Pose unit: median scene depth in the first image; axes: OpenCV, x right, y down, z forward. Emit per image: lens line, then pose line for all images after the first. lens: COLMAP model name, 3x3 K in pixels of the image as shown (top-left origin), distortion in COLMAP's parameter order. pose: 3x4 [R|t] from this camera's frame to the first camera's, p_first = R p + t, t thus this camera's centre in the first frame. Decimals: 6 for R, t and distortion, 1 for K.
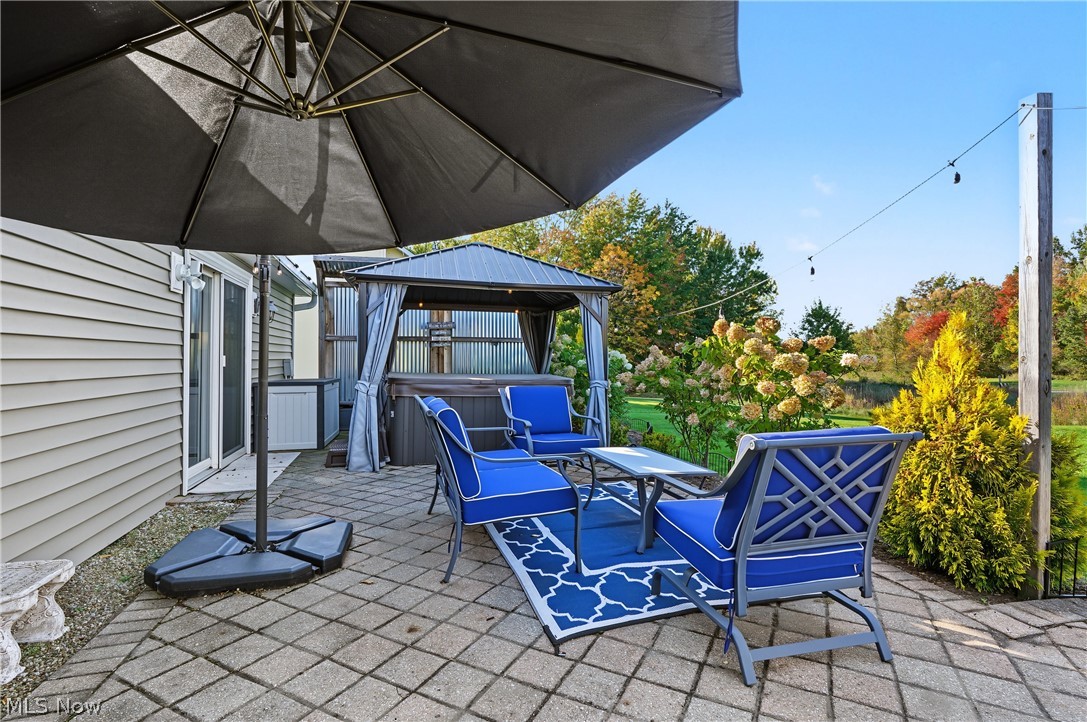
lens RADIAL K [[493.6, 0, 547.2], [0, 493.6, 353.2], [0, 0, 1]] dist [-0.007742, 0.000314]
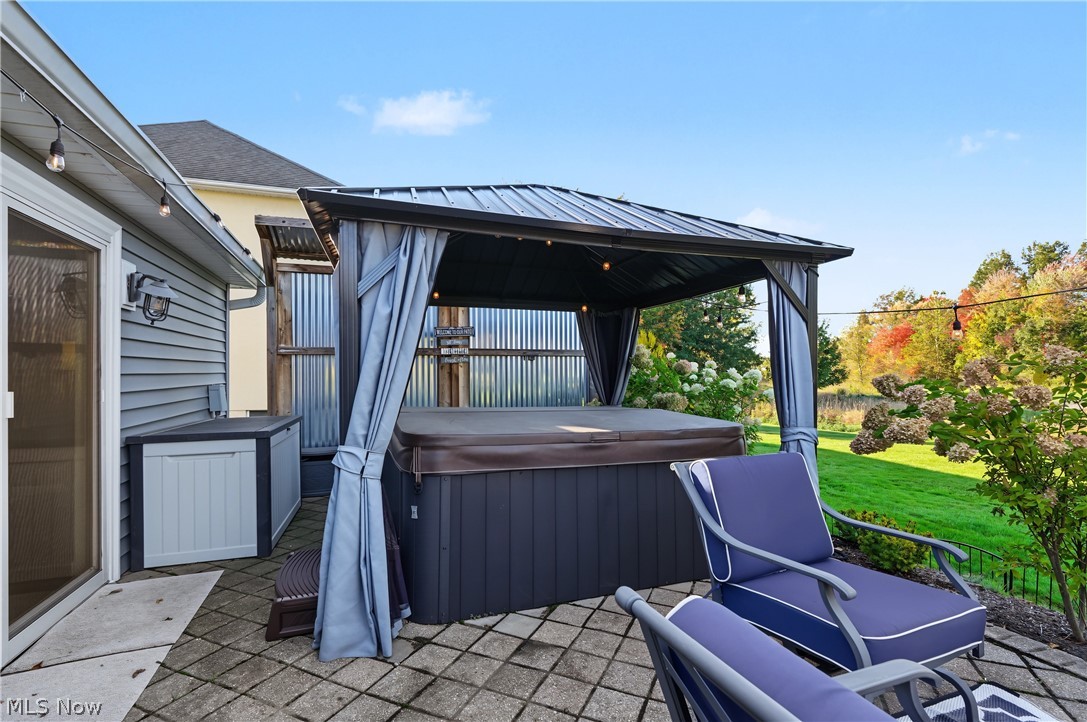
lens RADIAL K [[493.6, 0, 549.6], [0, 493.6, 367.7], [0, 0, 1]] dist [-0.007742, 0.000314]
pose [[0.997928, -0.006106, 0.064047, -0.132904], [0.005951, 0.999979, 0.002620, -0.008038], [-0.064062, -0.002234, 0.997943, 0.325130]]
